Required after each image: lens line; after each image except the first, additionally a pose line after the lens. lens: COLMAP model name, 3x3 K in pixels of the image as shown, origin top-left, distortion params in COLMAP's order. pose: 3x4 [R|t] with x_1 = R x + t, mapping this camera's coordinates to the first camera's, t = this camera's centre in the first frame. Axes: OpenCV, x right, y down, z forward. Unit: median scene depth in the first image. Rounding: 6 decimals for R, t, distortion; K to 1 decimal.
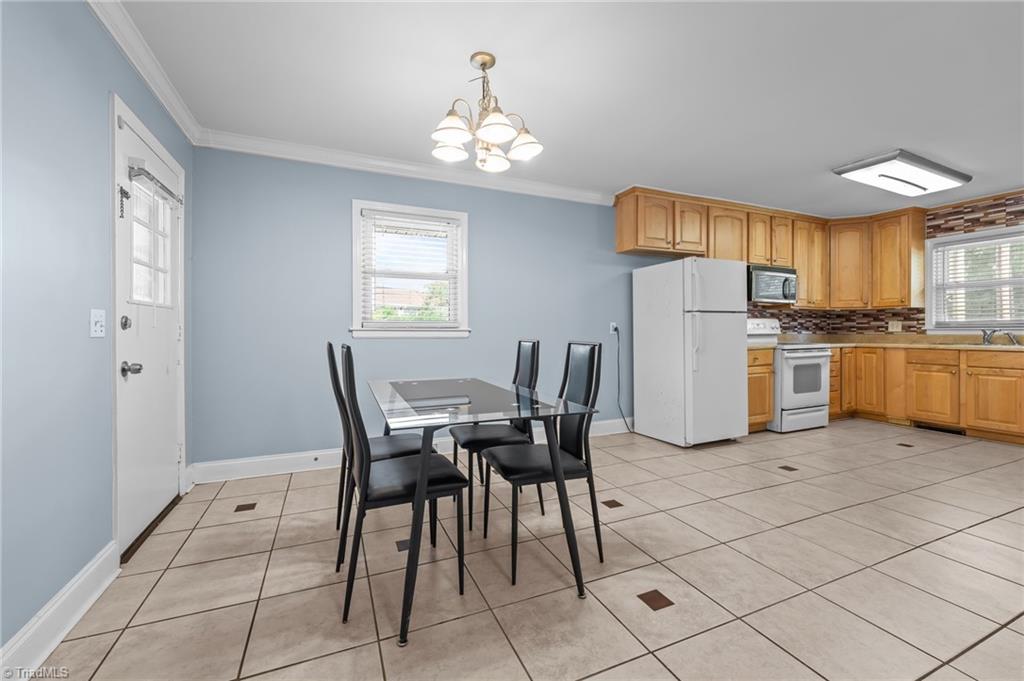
lens RADIAL K [[420.2, 0, 510.4], [0, 420.2, 332.1], [0, 0, 1]] dist [0.001842, -0.000149]
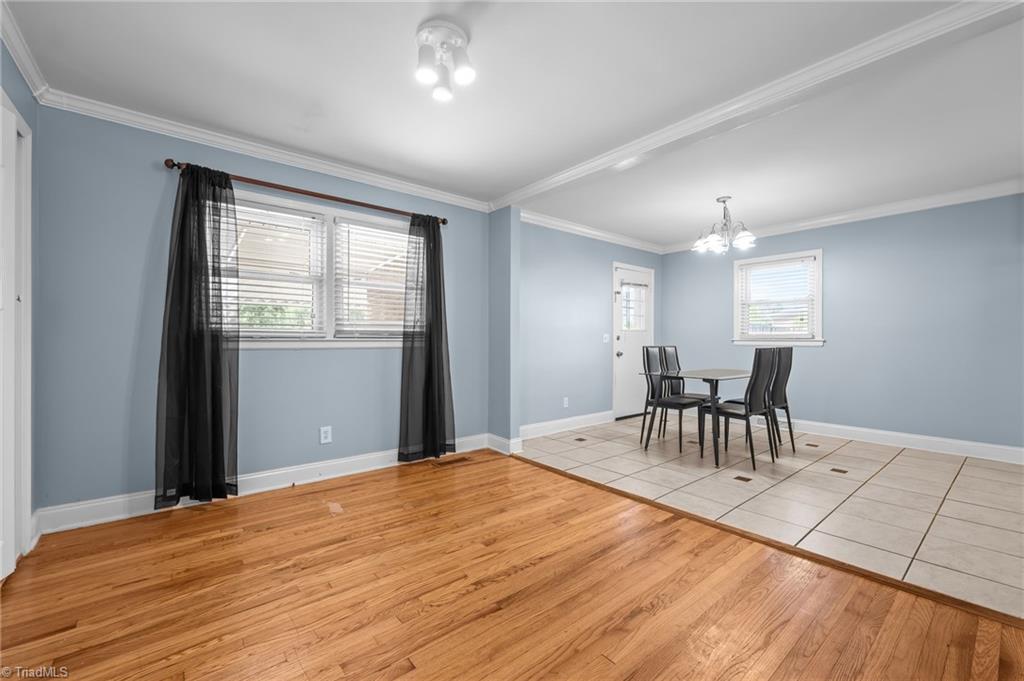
lens RADIAL K [[420.2, 0, 511.4], [0, 420.2, 341.9], [0, 0, 1]] dist [0.001842, -0.000149]
pose [[0.274377, 0.001009, -0.961622, 1.556298], [-0.005225, 0.999986, -0.000441, 0.009282], [0.961608, 0.005145, 0.274379, -0.458115]]
